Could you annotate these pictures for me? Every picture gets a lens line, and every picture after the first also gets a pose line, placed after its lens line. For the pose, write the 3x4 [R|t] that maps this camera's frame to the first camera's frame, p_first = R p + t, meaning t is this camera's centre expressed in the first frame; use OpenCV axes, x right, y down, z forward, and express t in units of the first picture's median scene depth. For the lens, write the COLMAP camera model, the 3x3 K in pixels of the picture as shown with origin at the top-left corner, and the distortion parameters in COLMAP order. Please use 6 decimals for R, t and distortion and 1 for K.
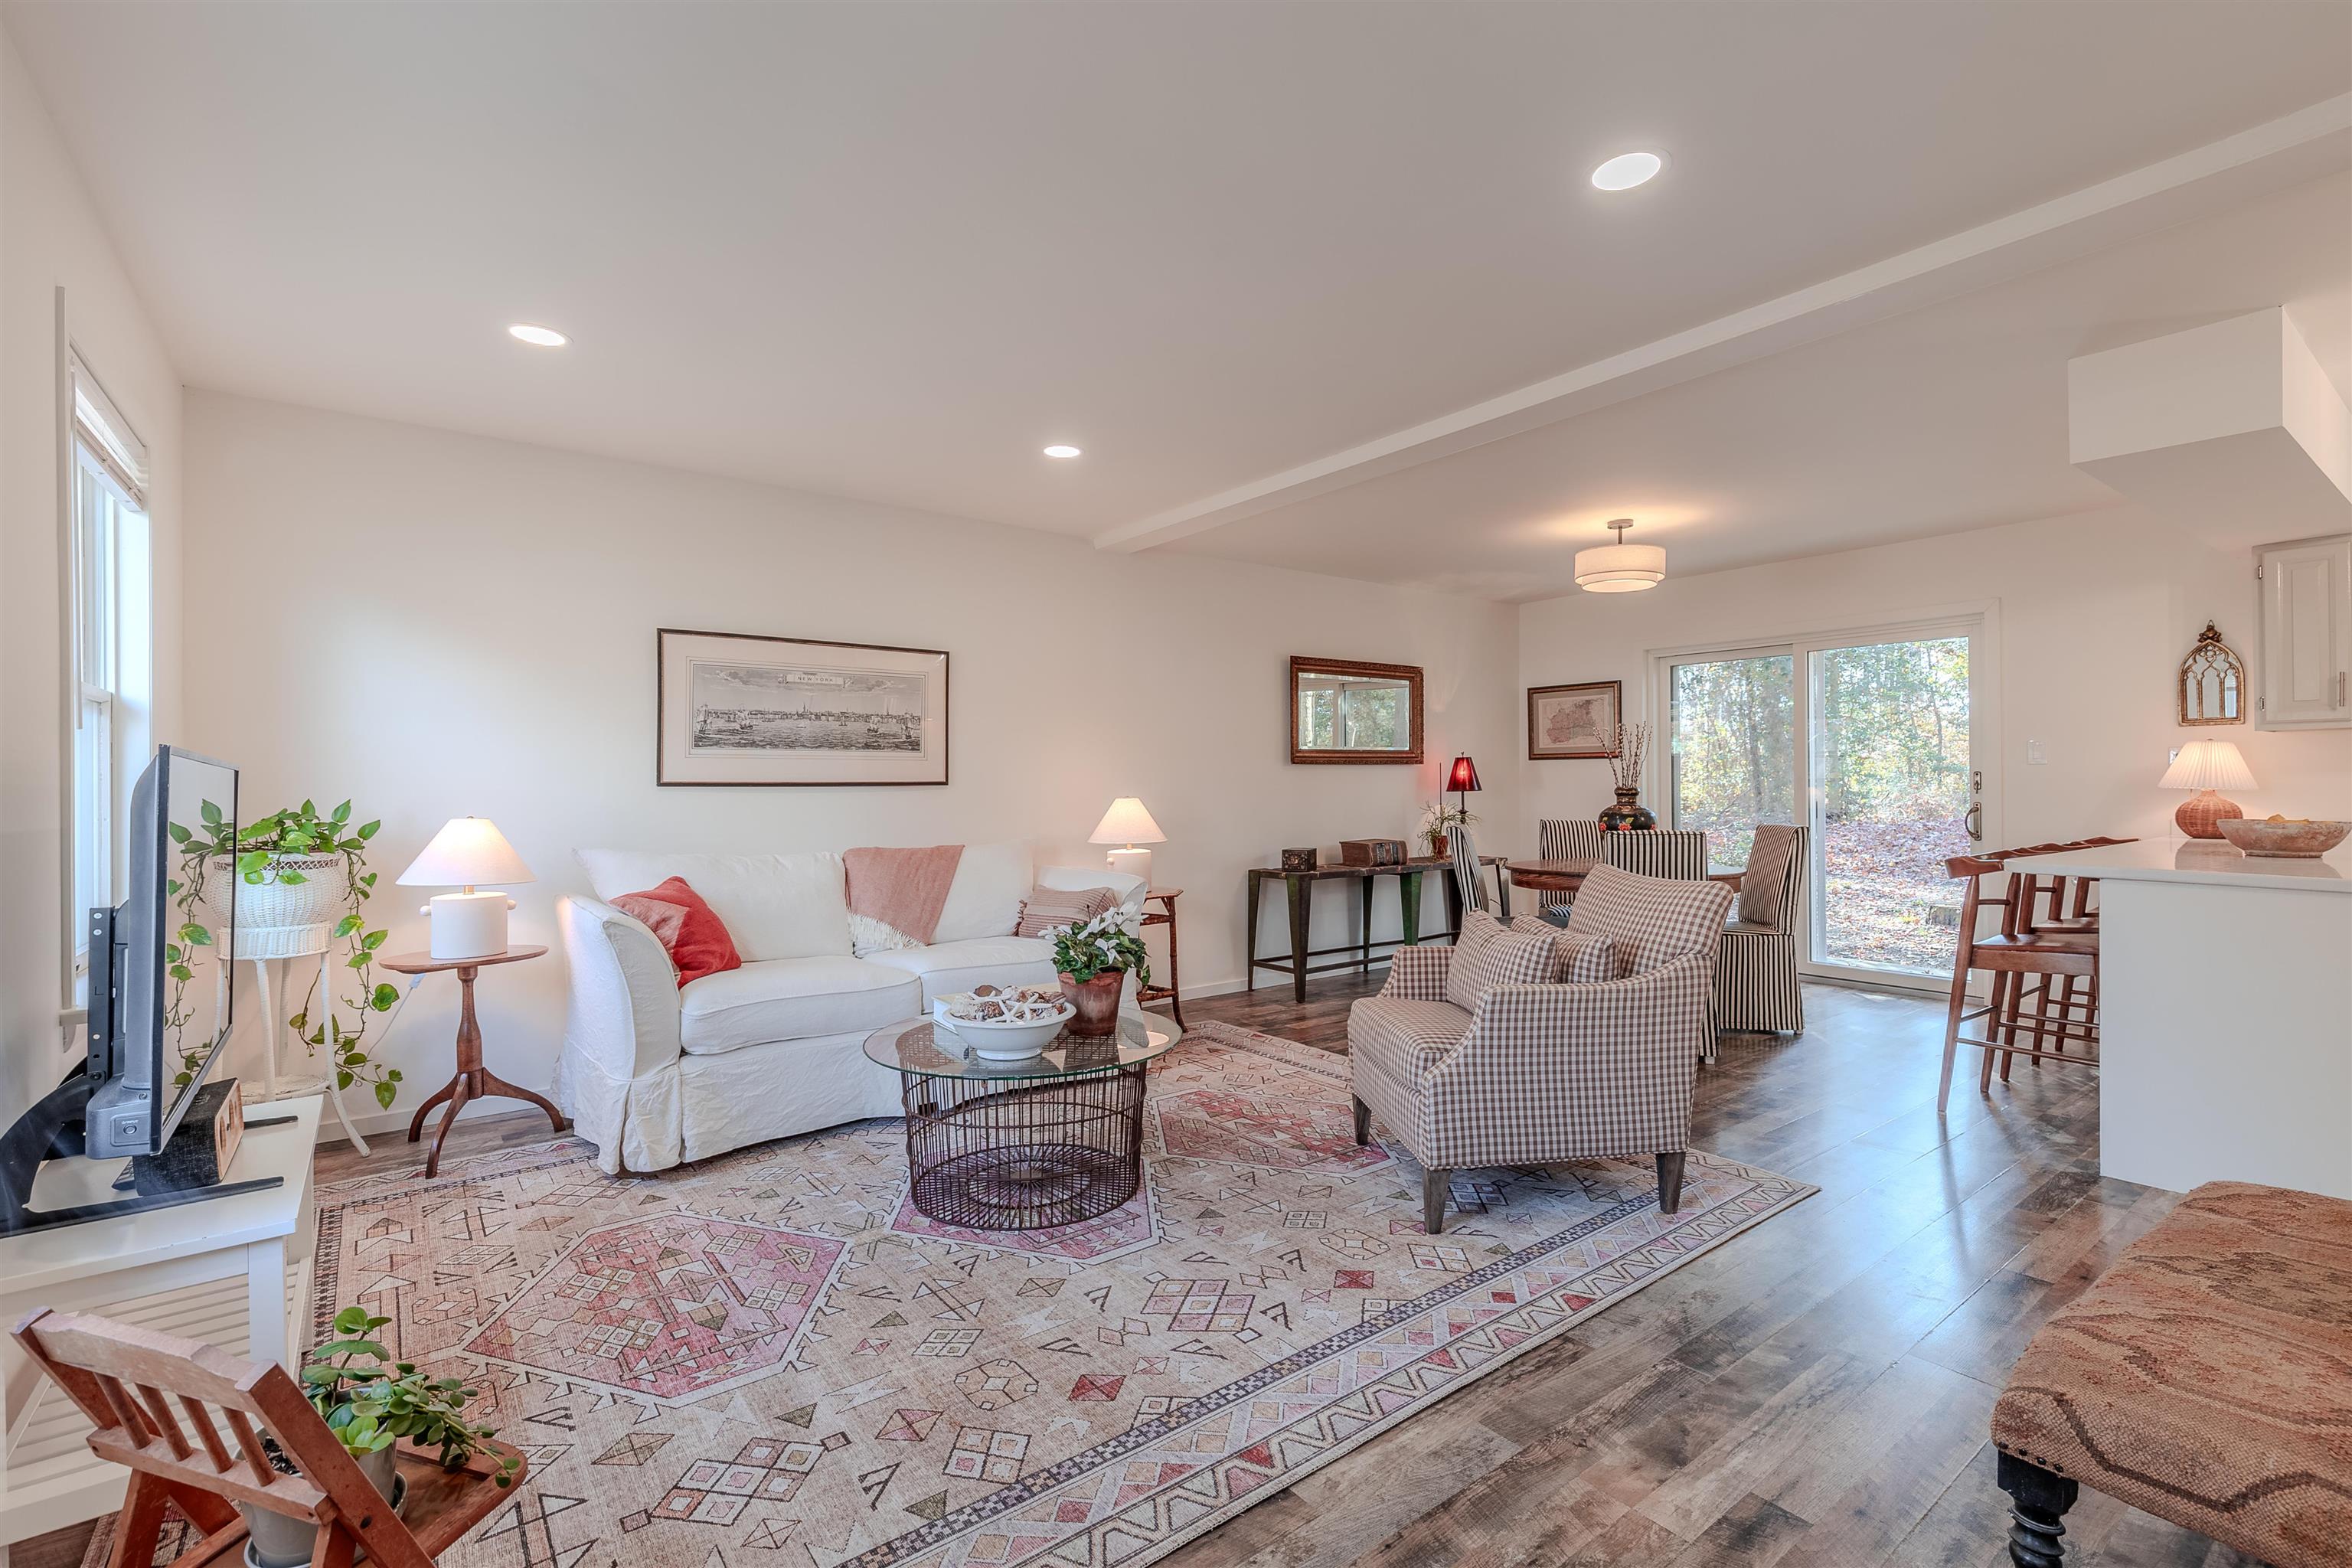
lens RADIAL K [[1079.2, 0, 1149.8], [0, 1079.2, 780.4], [0, 0, 1]] dist [0.005176, -0.001048]
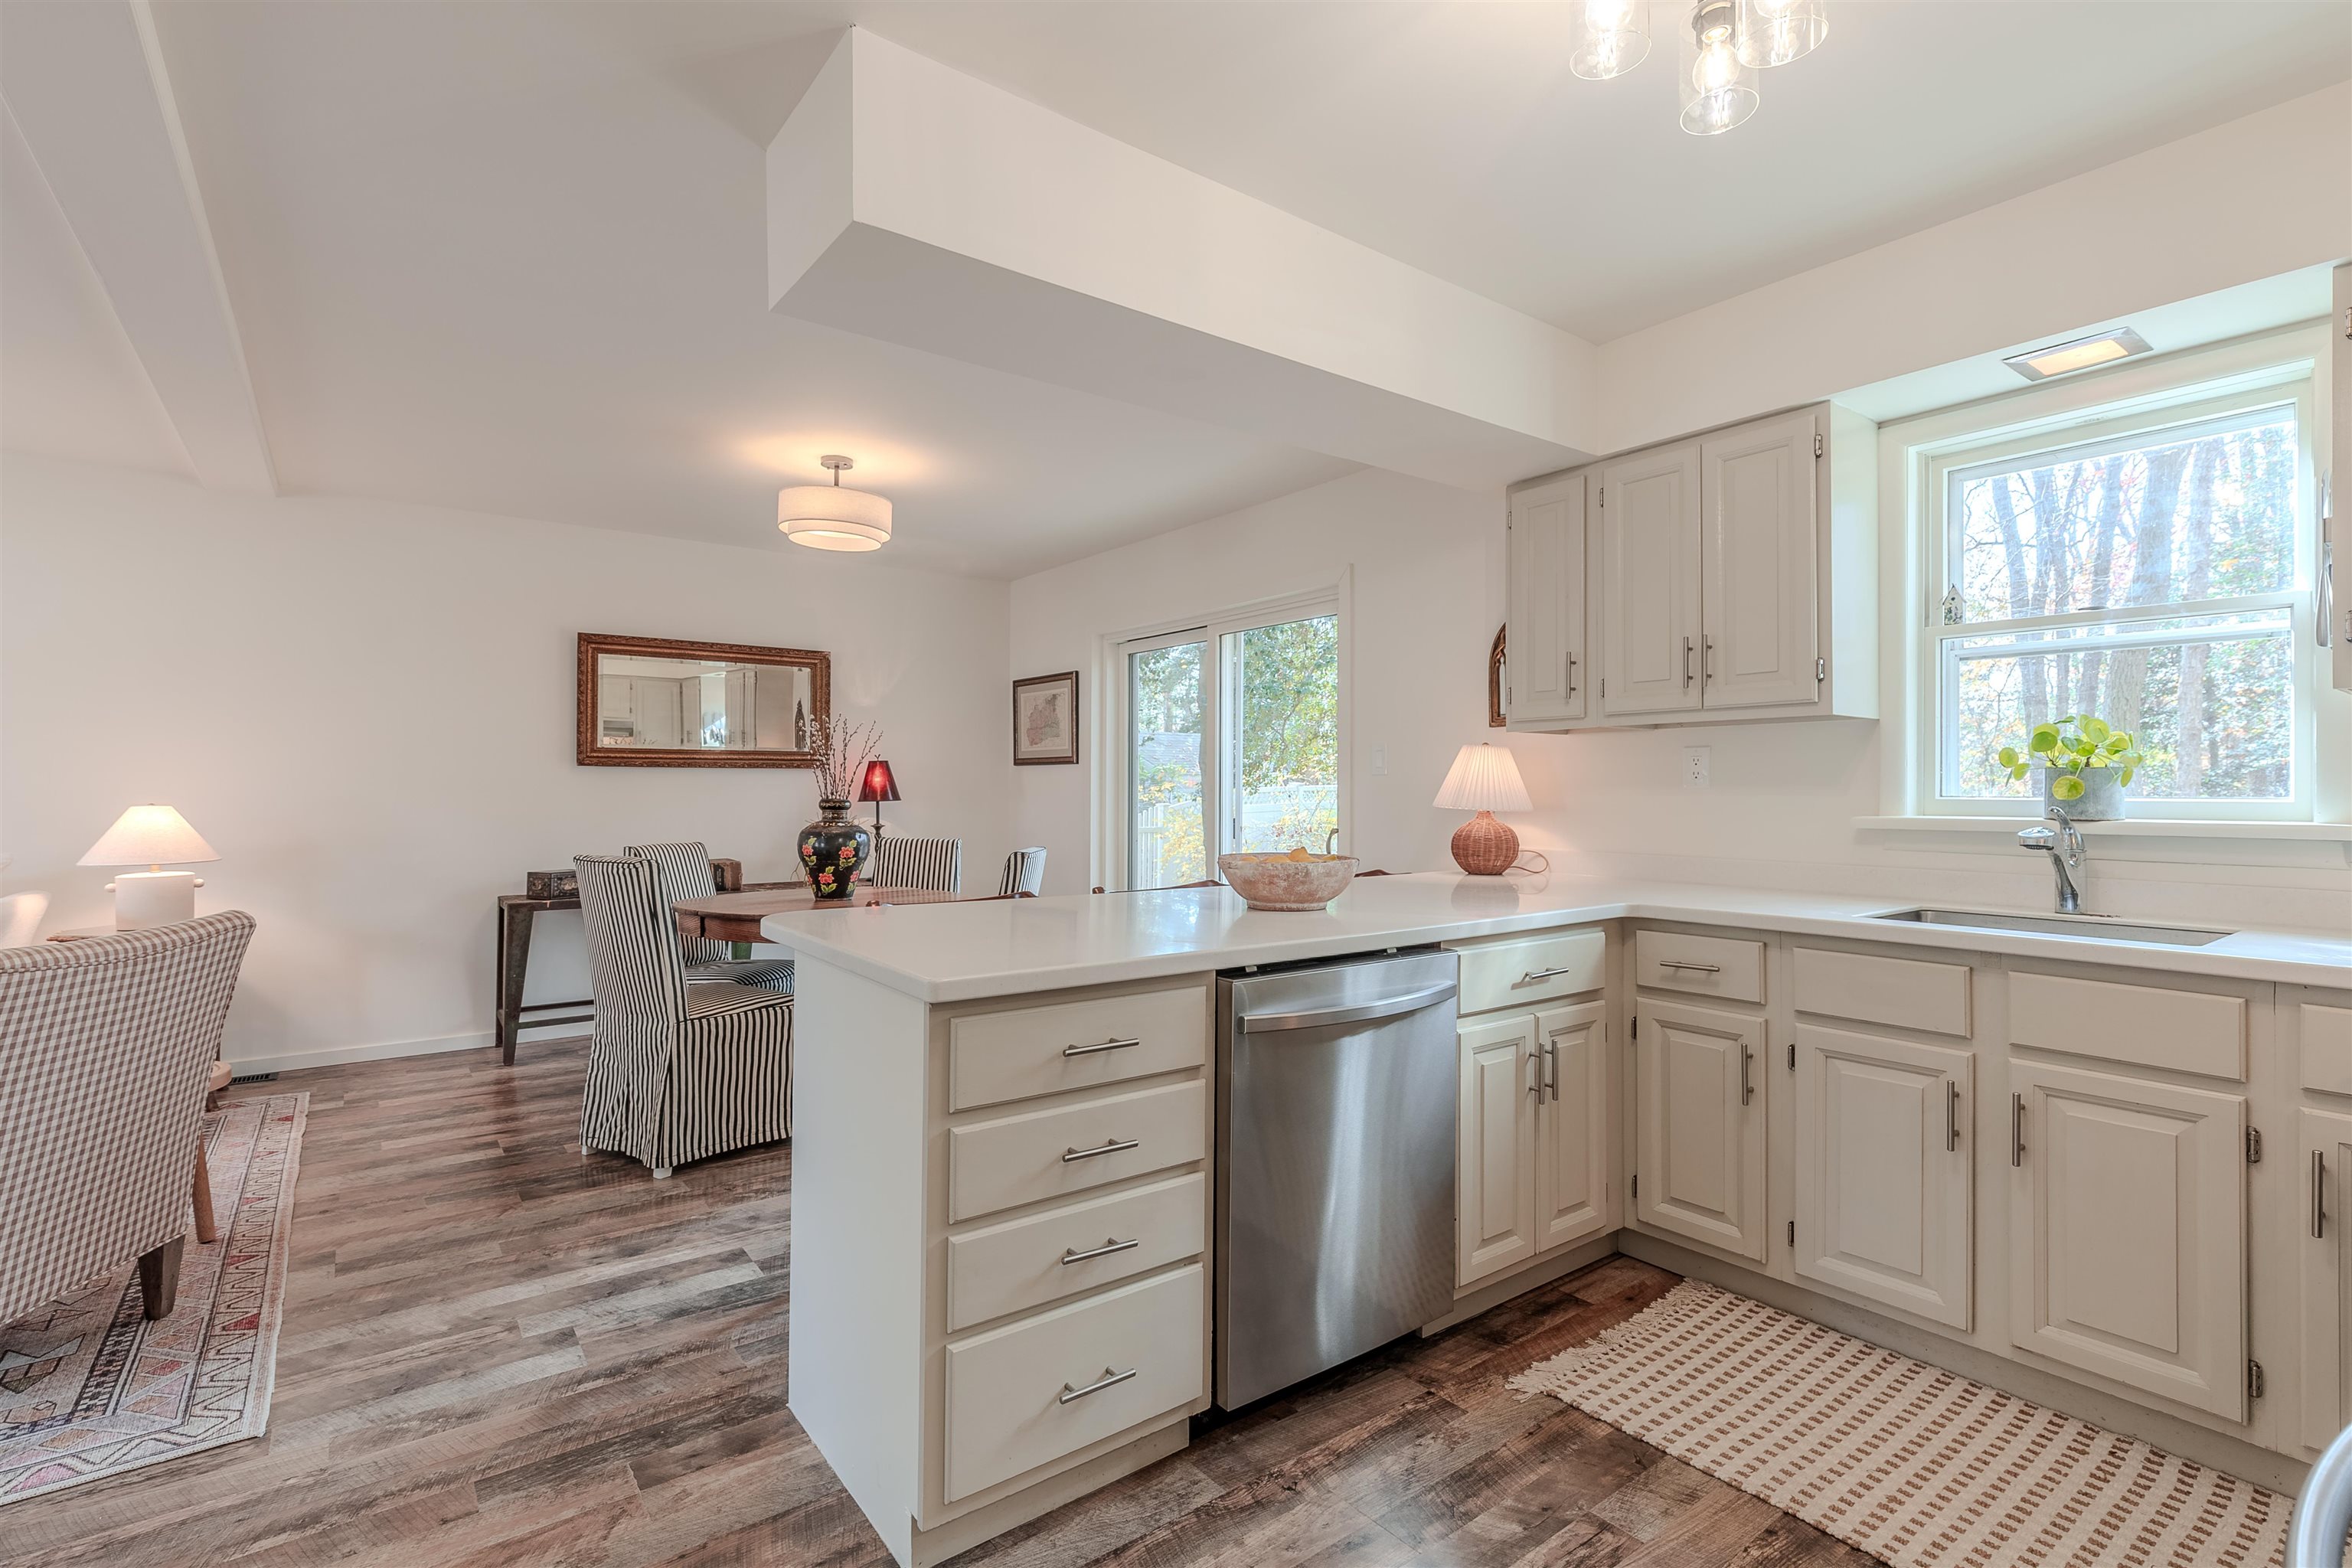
lens RADIAL K [[1088.8, 0, 1160.2], [0, 1088.8, 780.5], [0, 0, 1]] dist [0.003228, 0.000319]
pose [[0.999933, 0.011054, 0.003467, 0.990722], [-0.011029, 0.999914, -0.007137, -0.005290], [-0.003545, 0.007098, 0.999969, 0.311396]]
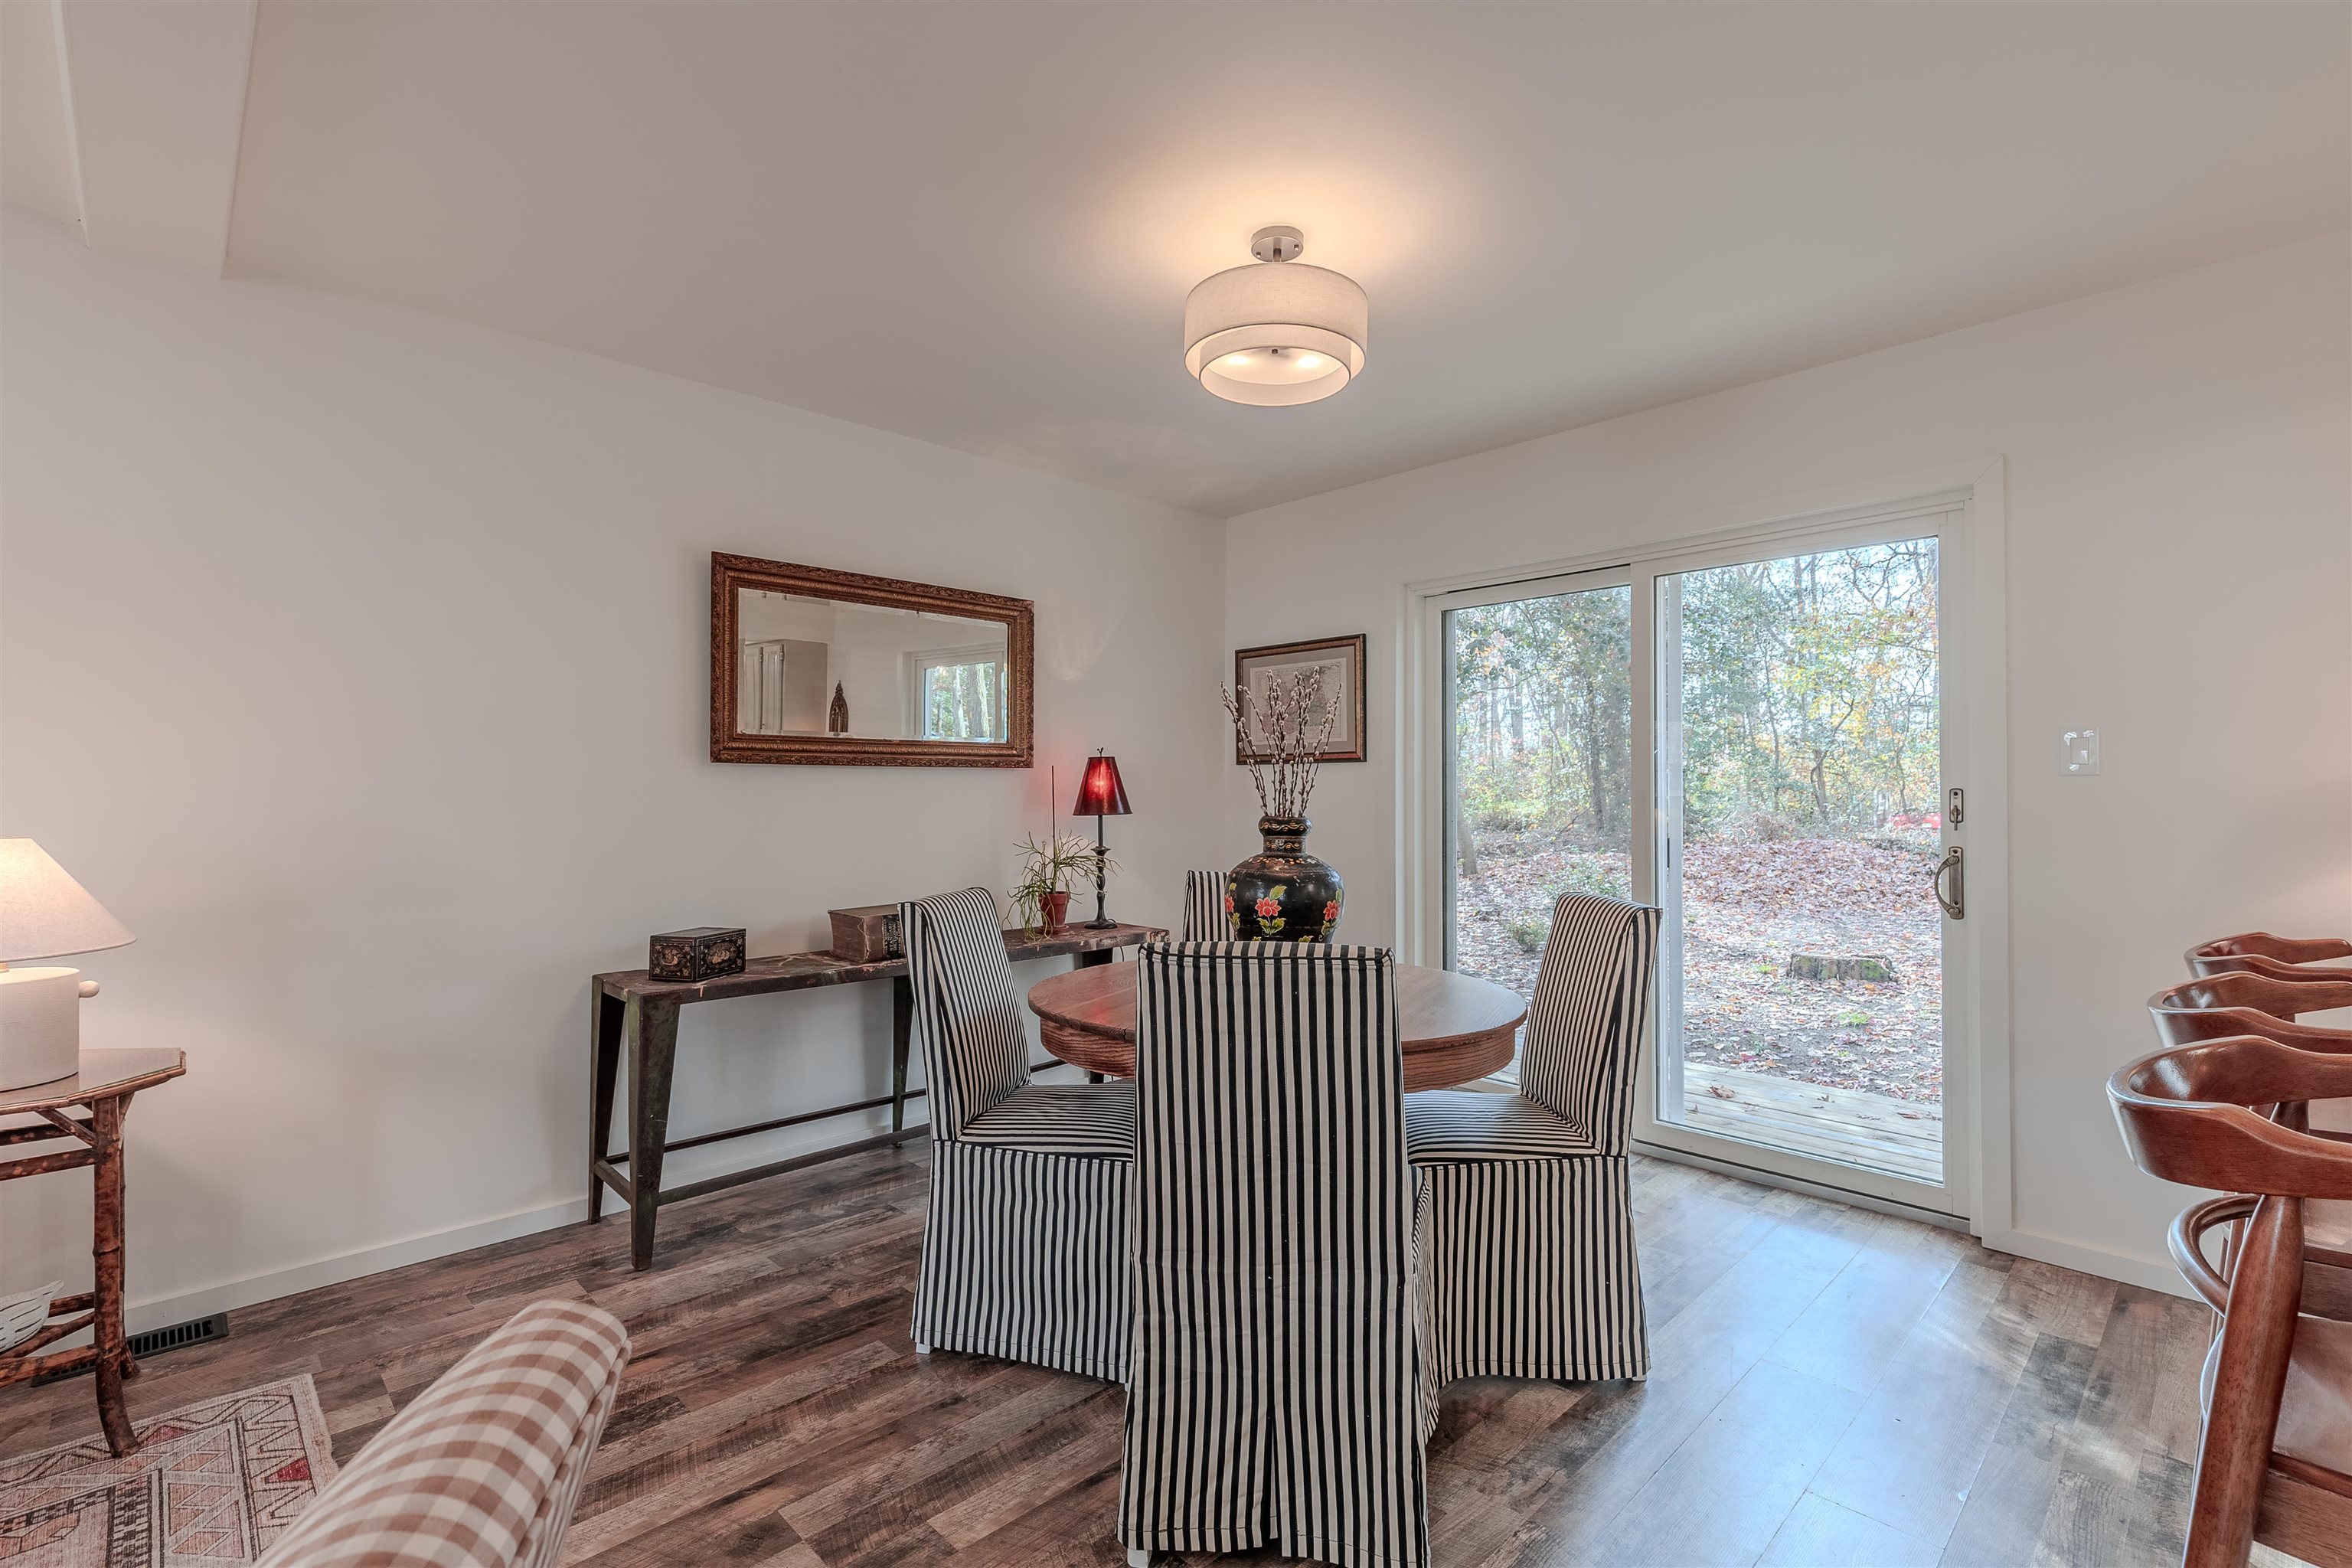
lens RADIAL K [[1079.2, 0, 1149.8], [0, 1079.2, 780.4], [0, 0, 1]] dist [0.005176, -0.001048]
pose [[0.993455, 0.009157, 0.113861, 0.489452], [-0.007915, 0.999904, -0.011356, -0.004436], [-0.113954, 0.010380, 0.993432, 0.813928]]
